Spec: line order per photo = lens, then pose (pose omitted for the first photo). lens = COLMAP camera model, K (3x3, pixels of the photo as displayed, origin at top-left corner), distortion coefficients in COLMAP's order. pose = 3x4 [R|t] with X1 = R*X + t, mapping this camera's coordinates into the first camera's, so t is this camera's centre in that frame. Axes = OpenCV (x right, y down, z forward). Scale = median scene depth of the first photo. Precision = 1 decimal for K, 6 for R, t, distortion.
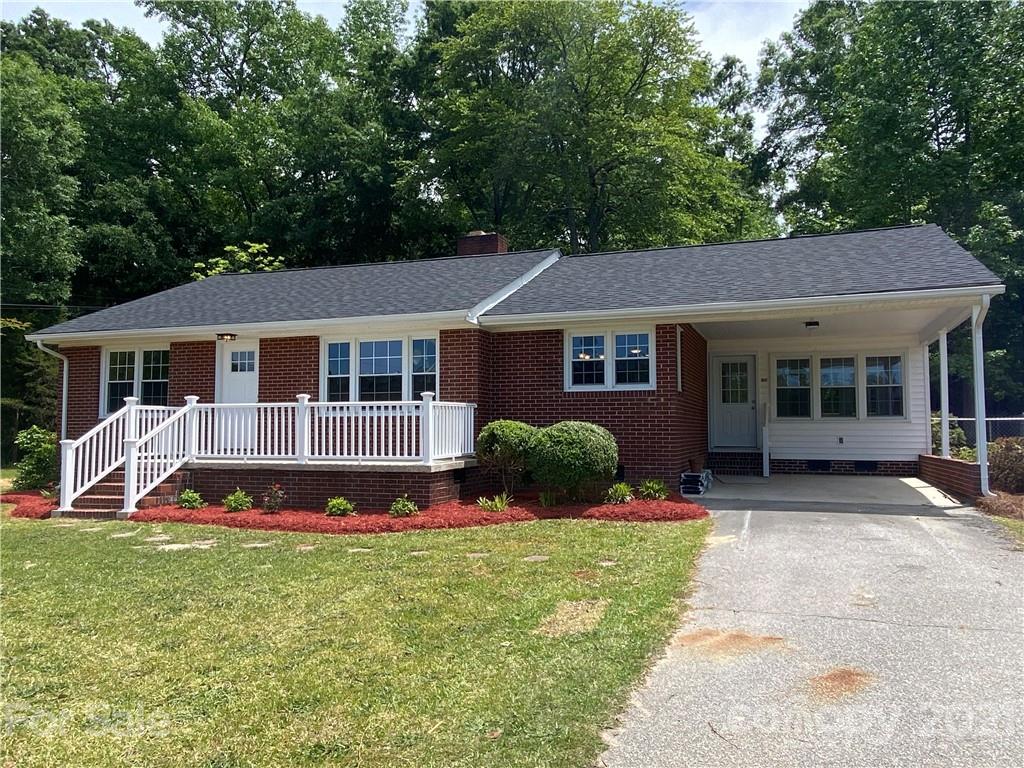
lens RADIAL K [[787.3, 0, 512.4], [0, 787.3, 369.4], [0, 0, 1]] dist [-0.002647, -0.003466]
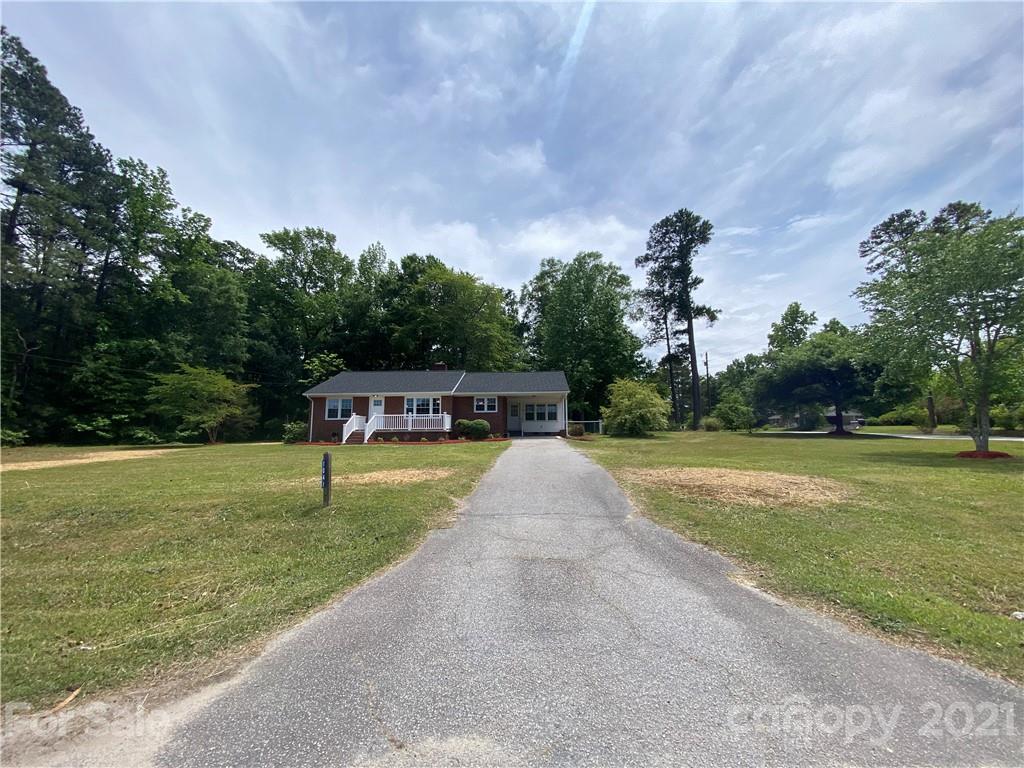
lens RADIAL K [[413.4, 0, 512.0], [0, 413.4, 384.0], [0, 0, 1]] dist [0.020181, -0.020967]
pose [[0.957349, 0.029742, 0.287400, -0.323886], [-0.016518, 0.998695, -0.048328, -0.015349], [-0.288463, 0.041520, 0.956591, -0.954257]]
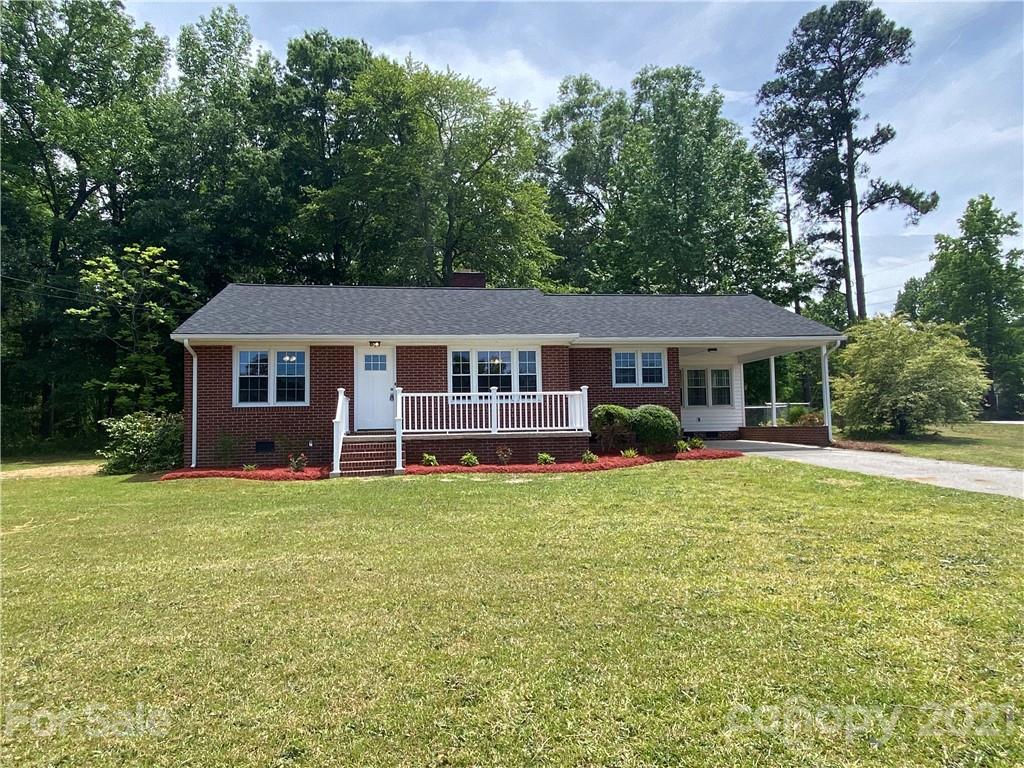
lens RADIAL K [[724.9, 0, 512.0], [0, 724.9, 384.0], [0, 0, 1]] dist [0.000800, -0.002658]
pose [[0.885397, 0.012817, 0.464659, -0.745137], [-0.019676, 0.999757, 0.009915, 0.010071], [-0.464419, -0.017922, 0.885434, -0.190204]]
